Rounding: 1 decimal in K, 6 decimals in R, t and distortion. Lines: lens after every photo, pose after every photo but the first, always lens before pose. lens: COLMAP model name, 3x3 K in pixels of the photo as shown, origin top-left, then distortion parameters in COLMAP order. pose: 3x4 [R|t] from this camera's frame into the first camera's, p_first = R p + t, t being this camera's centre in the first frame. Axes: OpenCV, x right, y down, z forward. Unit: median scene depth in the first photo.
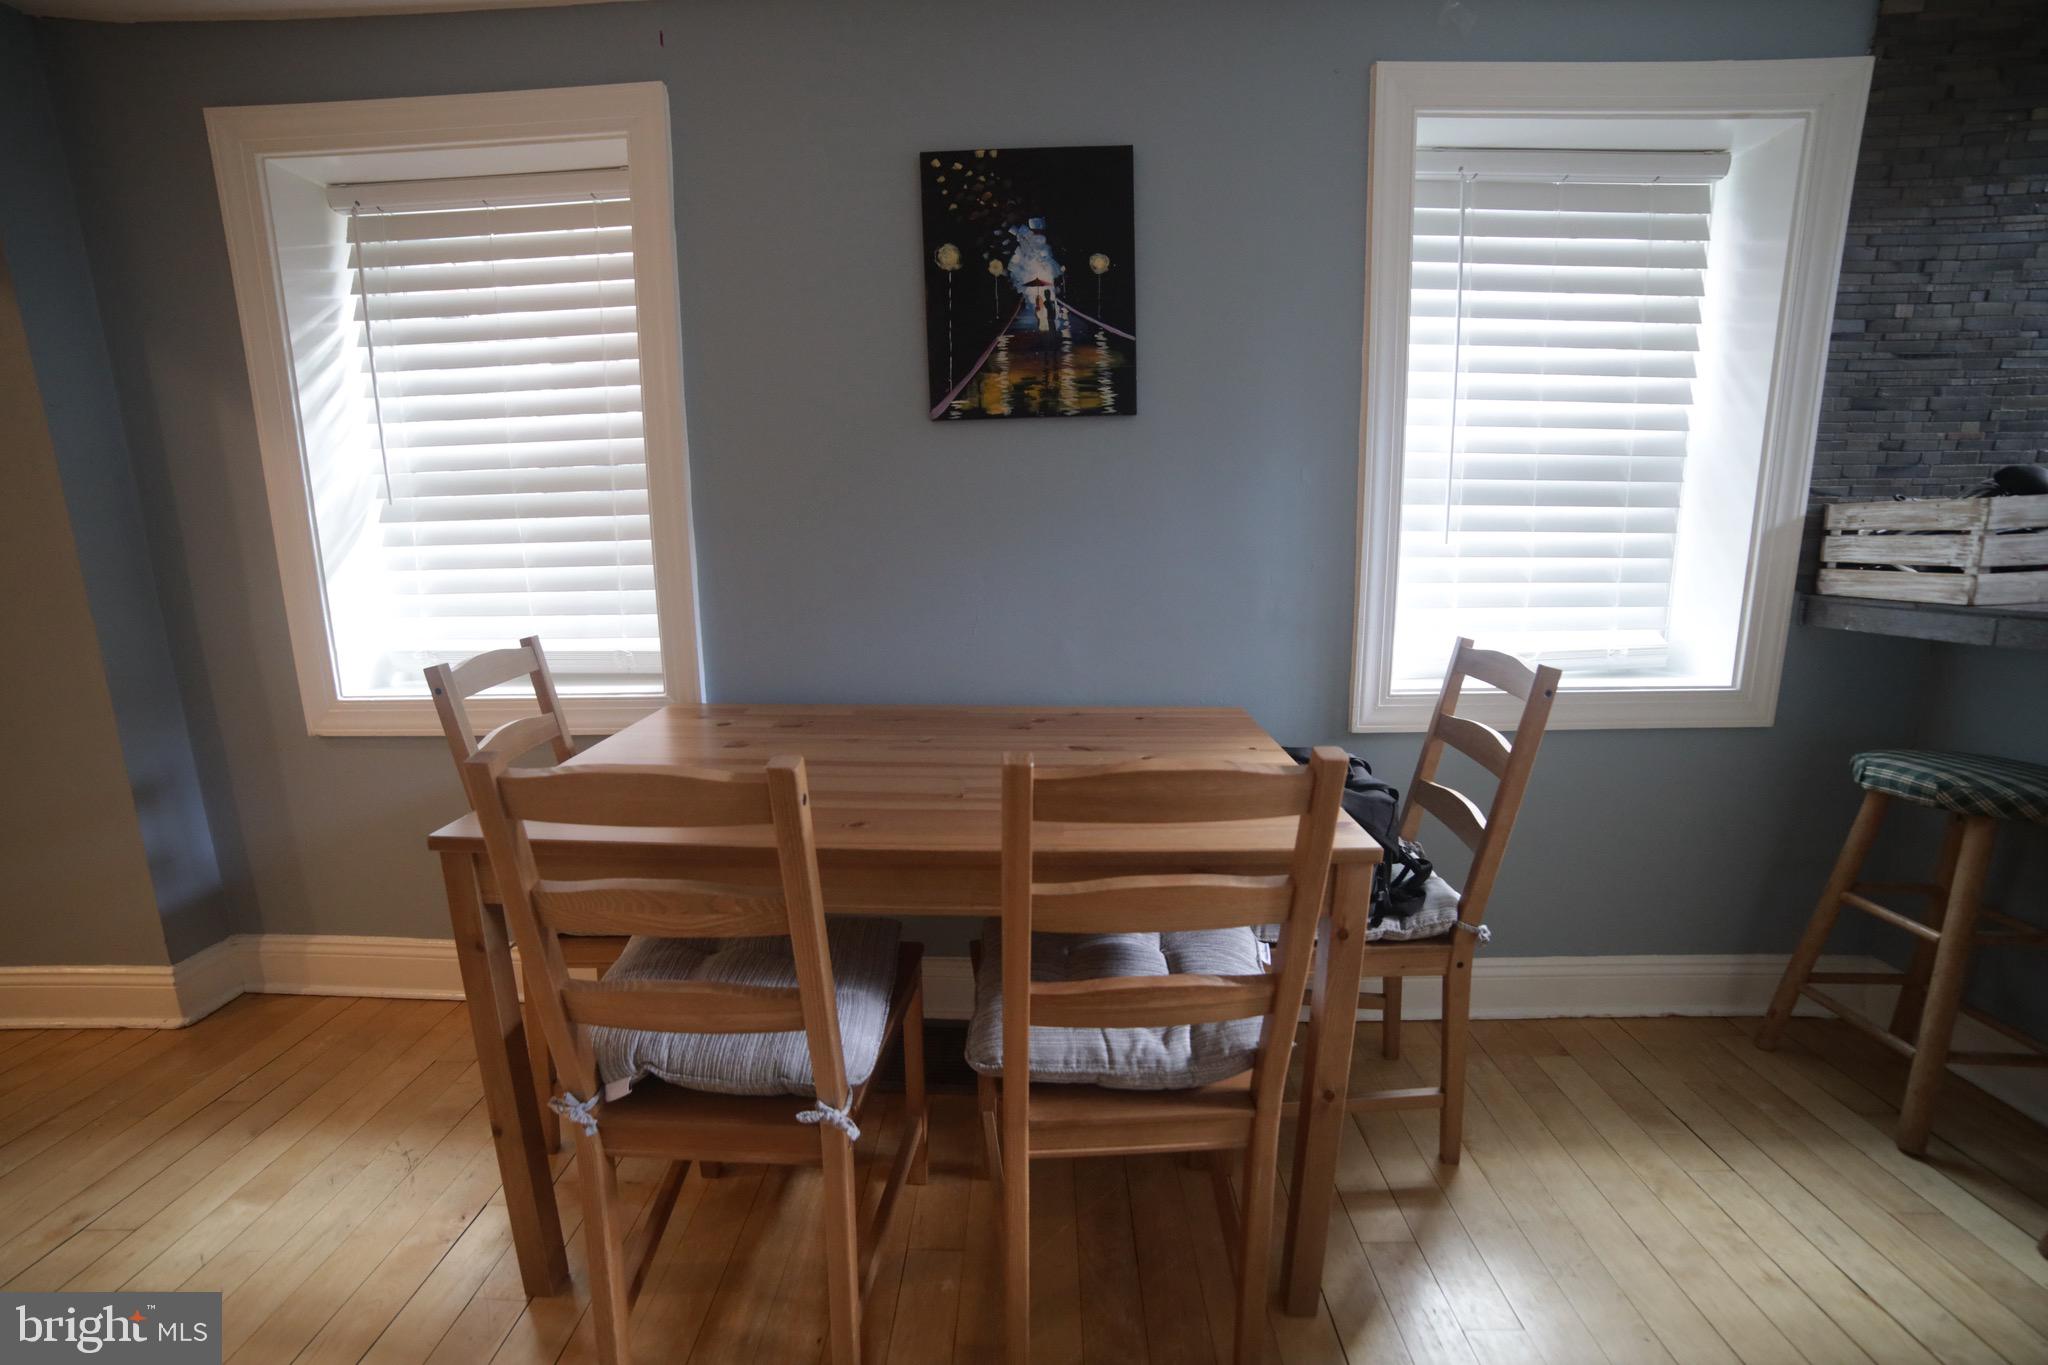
lens RADIAL K [[836.4, 0, 1025.7], [0, 836.4, 679.6], [0, 0, 1]] dist [-0.109734, 0.037637]
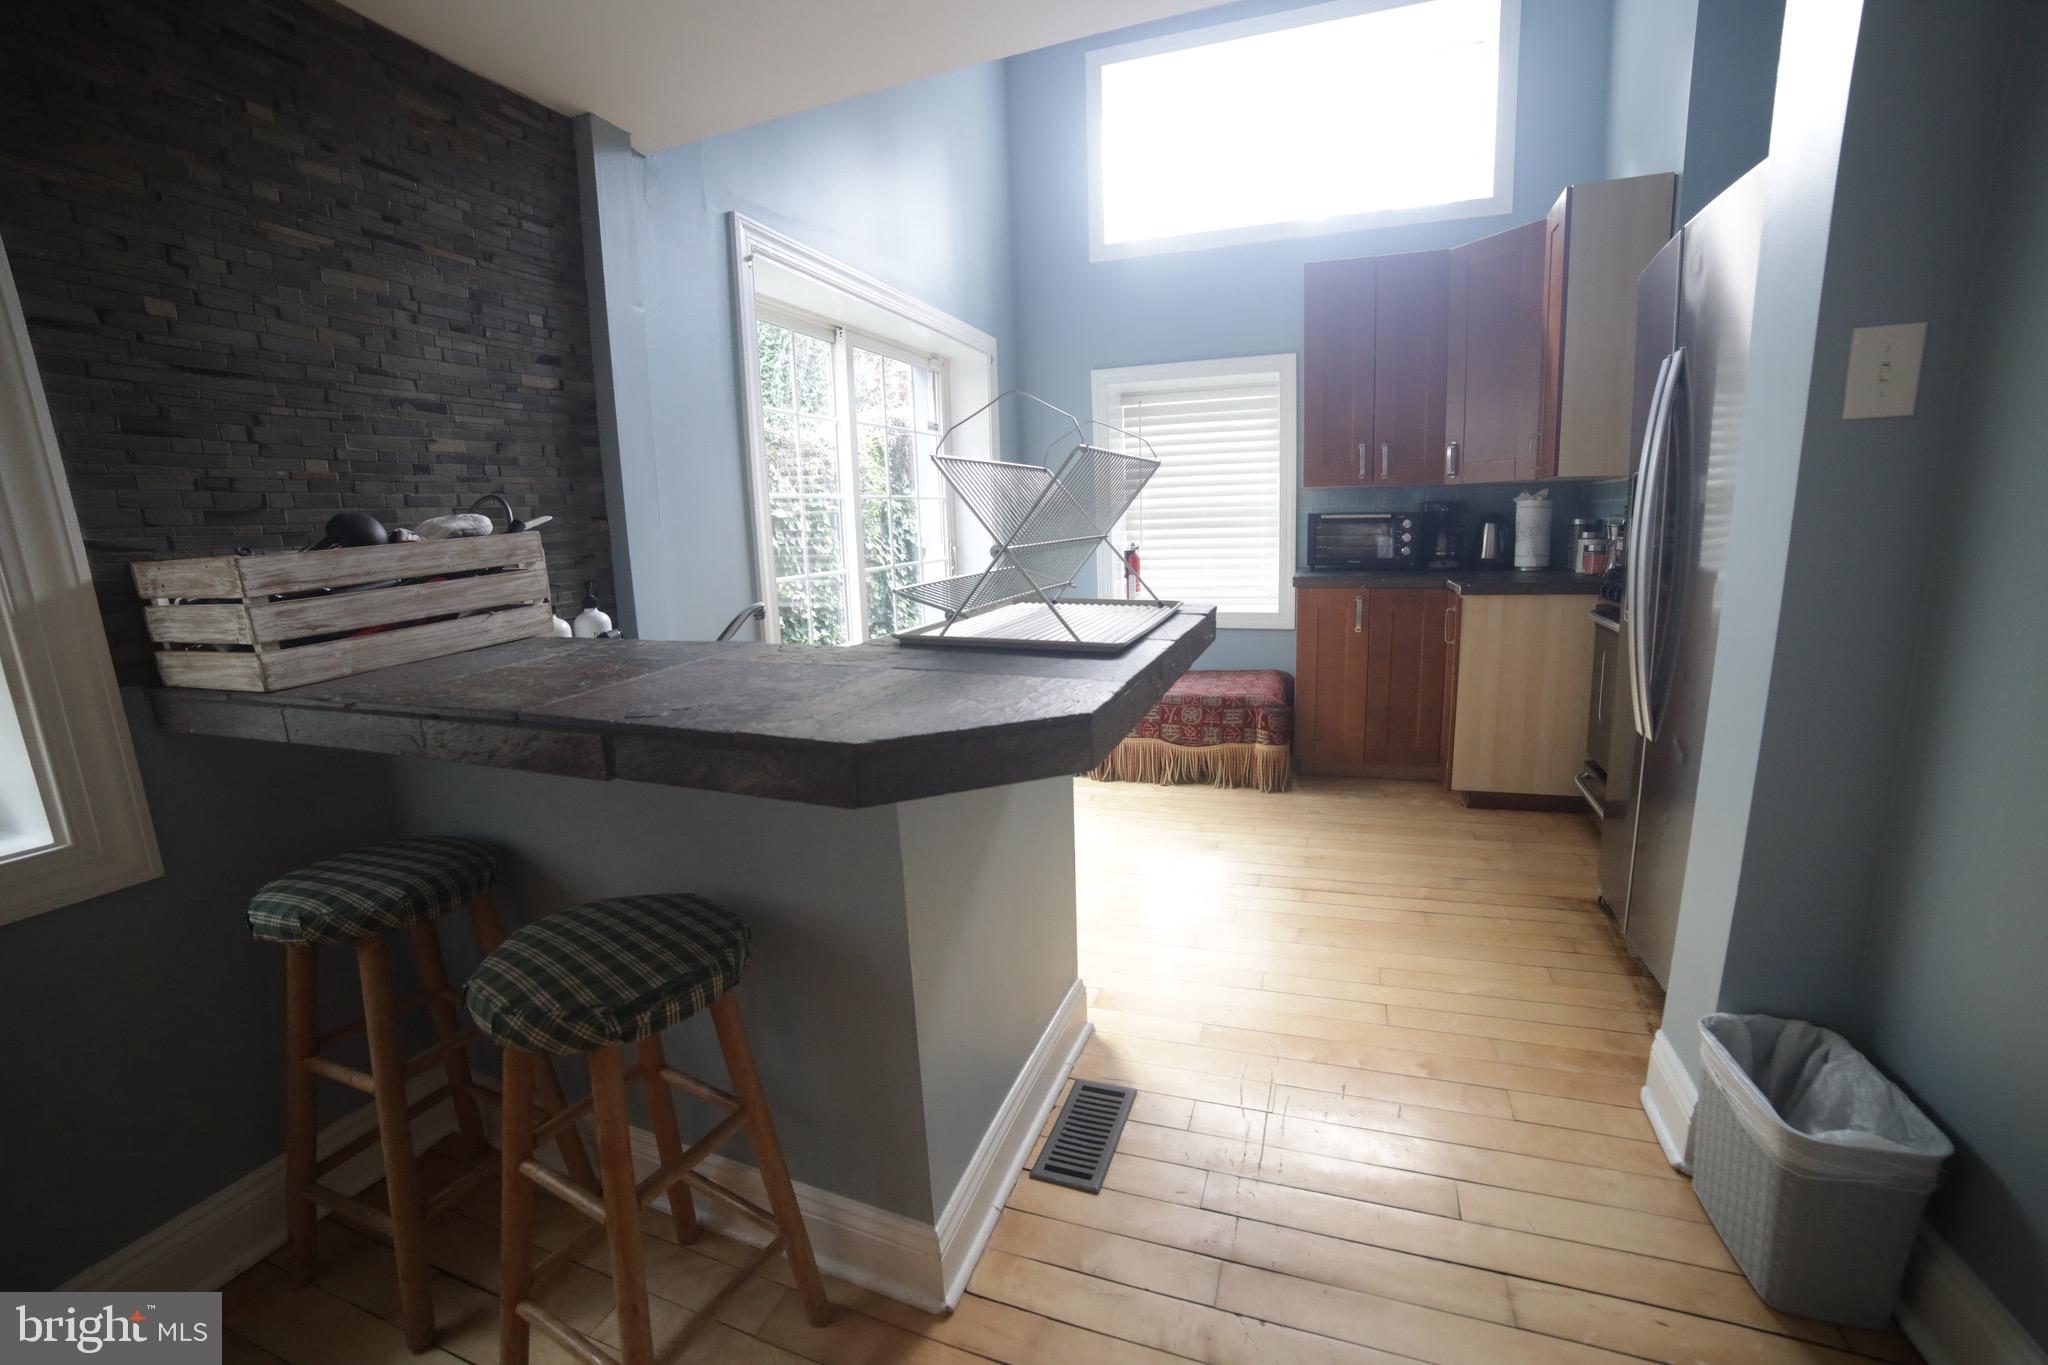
lens RADIAL K [[836.4, 0, 1025.7], [0, 836.4, 679.6], [0, 0, 1]] dist [-0.109734, 0.037637]
pose [[0.324001, -0.176622, 0.929423, 0.637678], [0.203470, 0.972437, 0.113865, -0.035713], [-0.923917, 0.152217, 0.351008, 0.004173]]
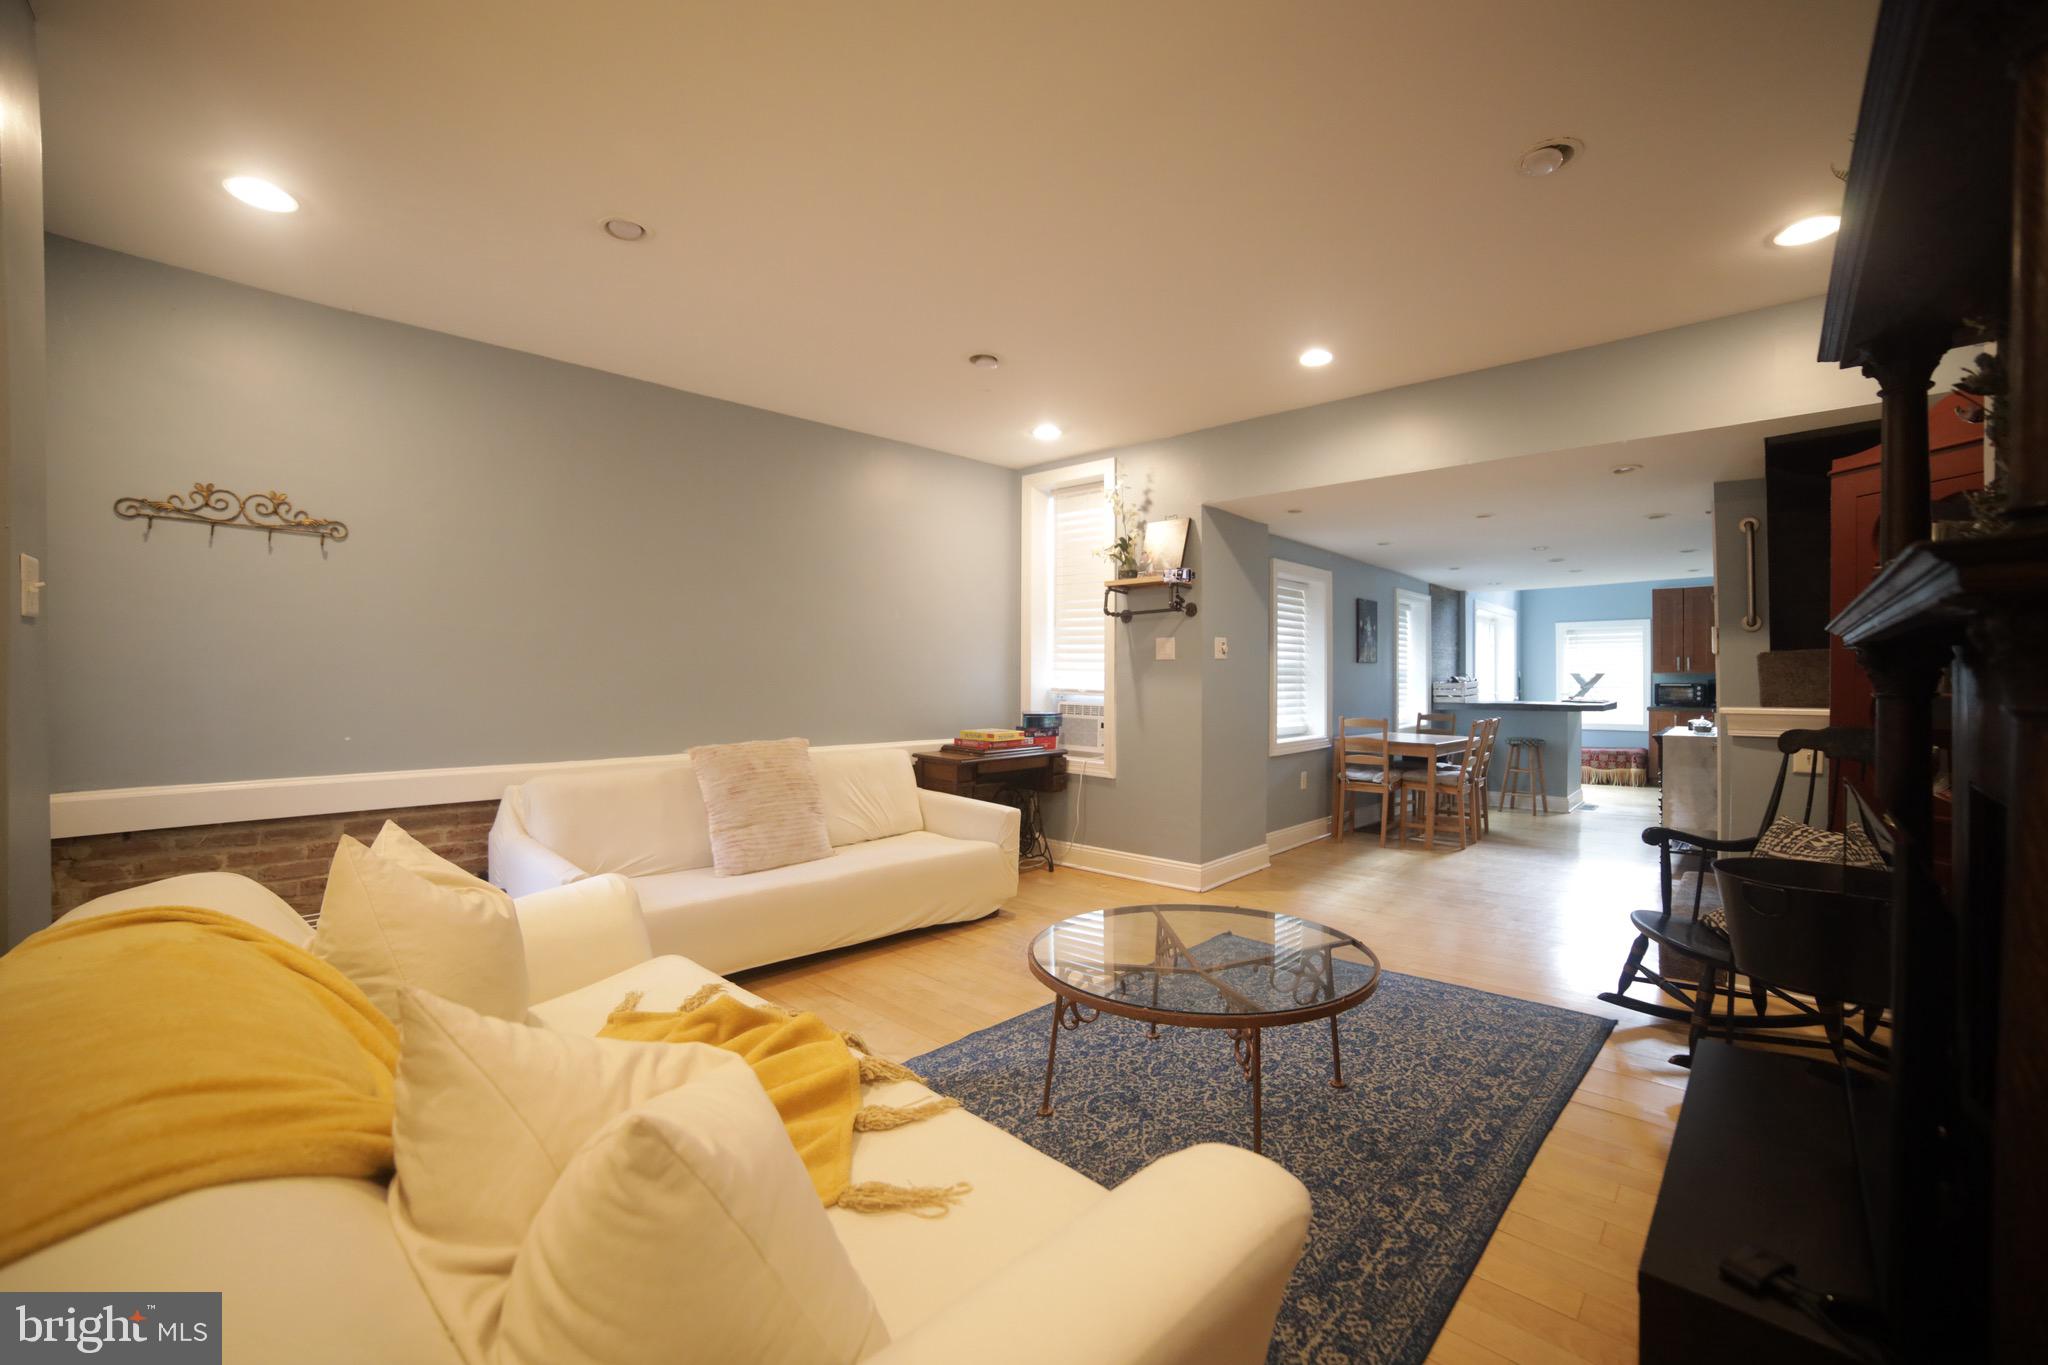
lens RADIAL K [[836.4, 0, 1025.7], [0, 836.4, 679.6], [0, 0, 1]] dist [-0.109734, 0.037637]
pose [[0.669364, 0.013485, 0.742812, -4.306172], [0.127094, 0.983018, -0.132373, 0.091412], [-0.731983, 0.183012, 0.656283, -0.433572]]
